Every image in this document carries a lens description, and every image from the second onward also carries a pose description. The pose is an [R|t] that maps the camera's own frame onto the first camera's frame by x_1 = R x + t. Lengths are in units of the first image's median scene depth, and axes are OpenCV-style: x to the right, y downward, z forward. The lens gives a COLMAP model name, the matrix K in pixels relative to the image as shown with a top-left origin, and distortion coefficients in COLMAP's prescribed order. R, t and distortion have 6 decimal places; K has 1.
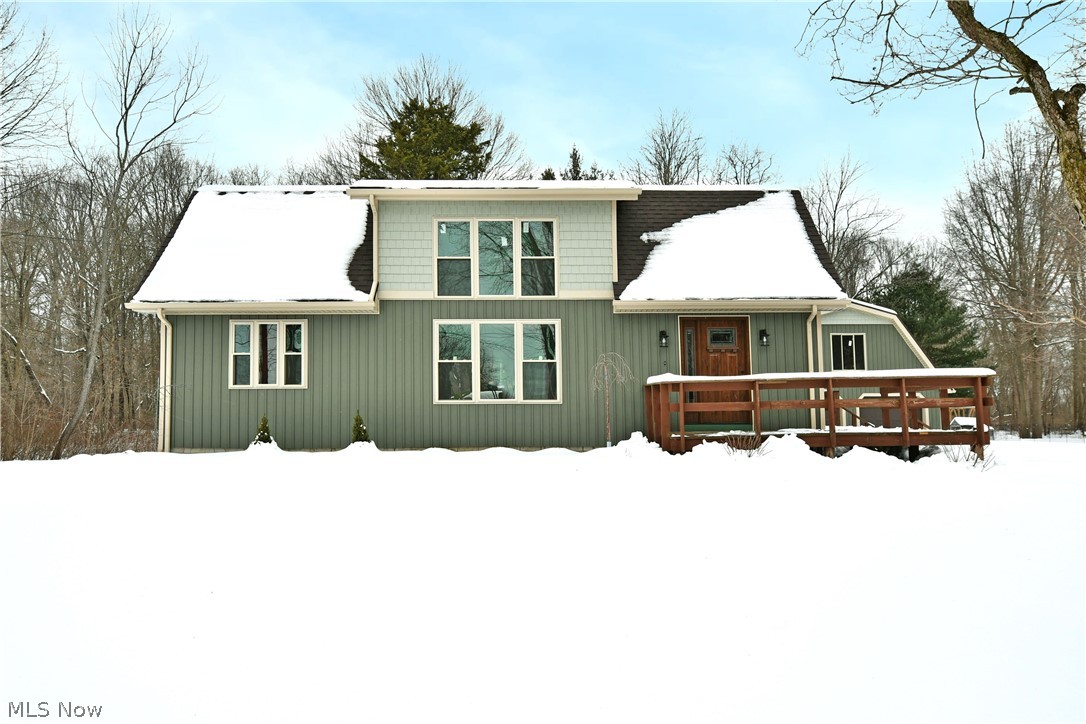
lens RADIAL K [[683.9, 0, 543.0], [0, 683.9, 362.0], [0, 0, 1]] dist [-0.018149, -0.000345]
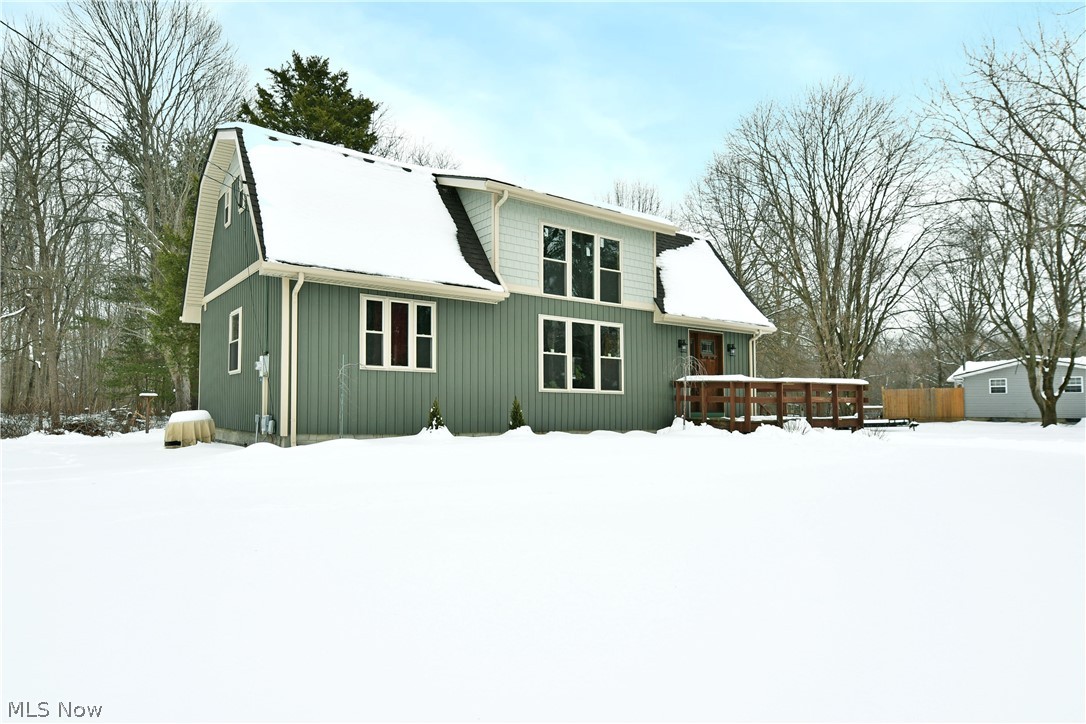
lens RADIAL K [[680.4, 0, 543.0], [0, 680.4, 362.0], [0, 0, 1]] dist [0.002430, 0.000315]
pose [[0.809281, 0.053714, 0.584961, -0.786772], [-0.062072, 0.998055, -0.005771, 0.019578], [-0.584133, -0.031639, 0.811041, 0.112726]]
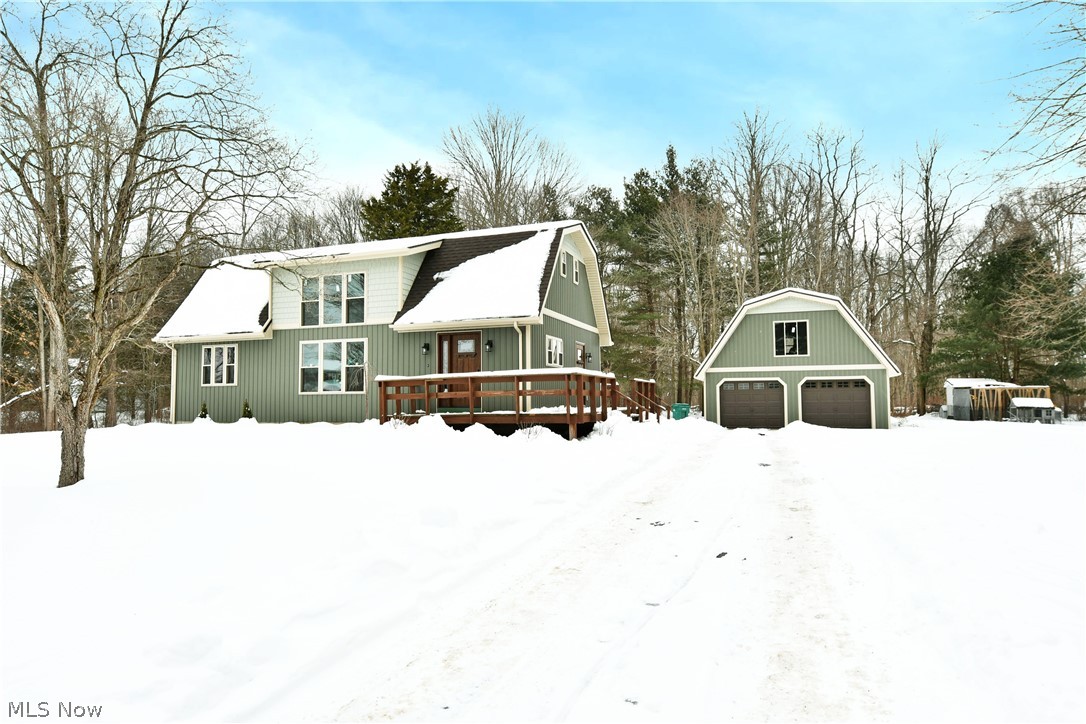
lens RADIAL K [[680.4, 0, 543.0], [0, 680.4, 362.0], [0, 0, 1]] dist [0.002430, 0.000315]
pose [[0.929982, -0.022713, -0.366904, 0.943198], [0.034106, 0.999116, 0.024596, -0.033529], [0.366021, -0.035387, 0.929934, -0.263222]]
